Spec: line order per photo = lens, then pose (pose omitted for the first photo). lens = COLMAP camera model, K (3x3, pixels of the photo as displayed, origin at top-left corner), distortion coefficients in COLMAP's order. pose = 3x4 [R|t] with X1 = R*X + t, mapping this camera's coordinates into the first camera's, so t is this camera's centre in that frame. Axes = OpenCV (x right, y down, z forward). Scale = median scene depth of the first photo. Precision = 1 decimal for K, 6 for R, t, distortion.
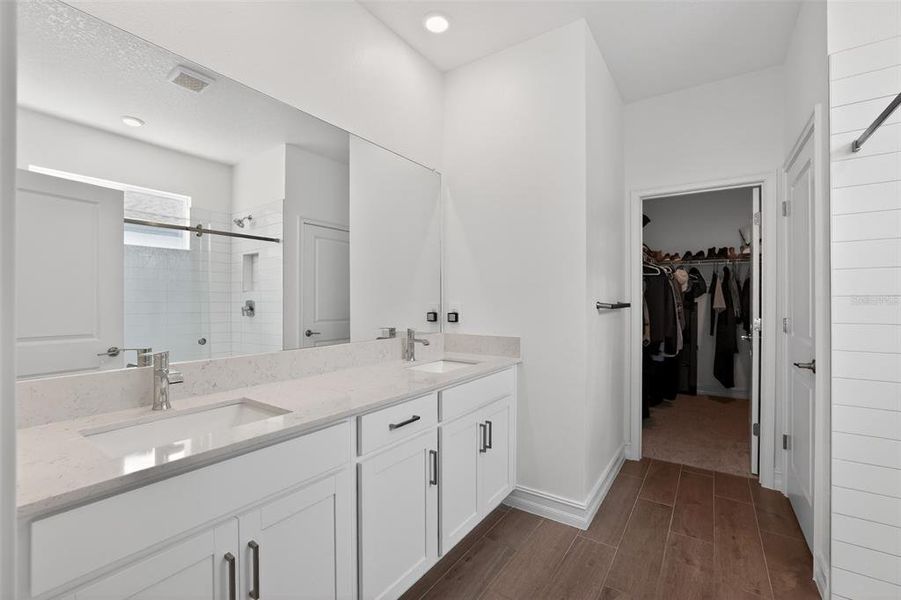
lens RADIAL K [[393.2, 0, 446.4], [0, 393.2, 298.4], [0, 0, 1]] dist [-0.031267, 0.009832]
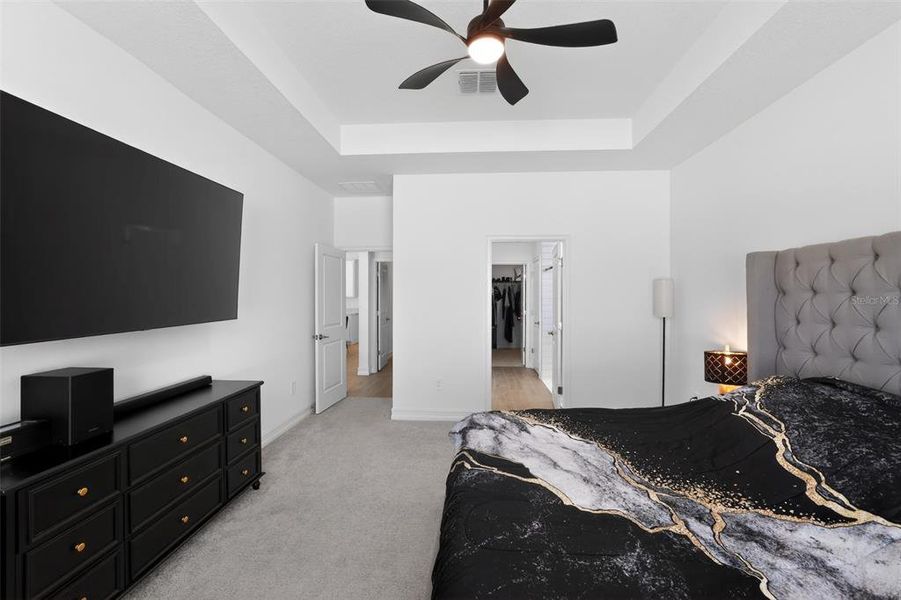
lens RADIAL K [[393.2, 0, 454.3], [0, 393.2, 295.2], [0, 0, 1]] dist [-0.031267, 0.009832]
pose [[0.857562, -0.004646, 0.514359, -0.660844], [-0.000962, 0.999943, 0.010635, -0.056547], [-0.514379, -0.009614, 0.857509, -0.710789]]
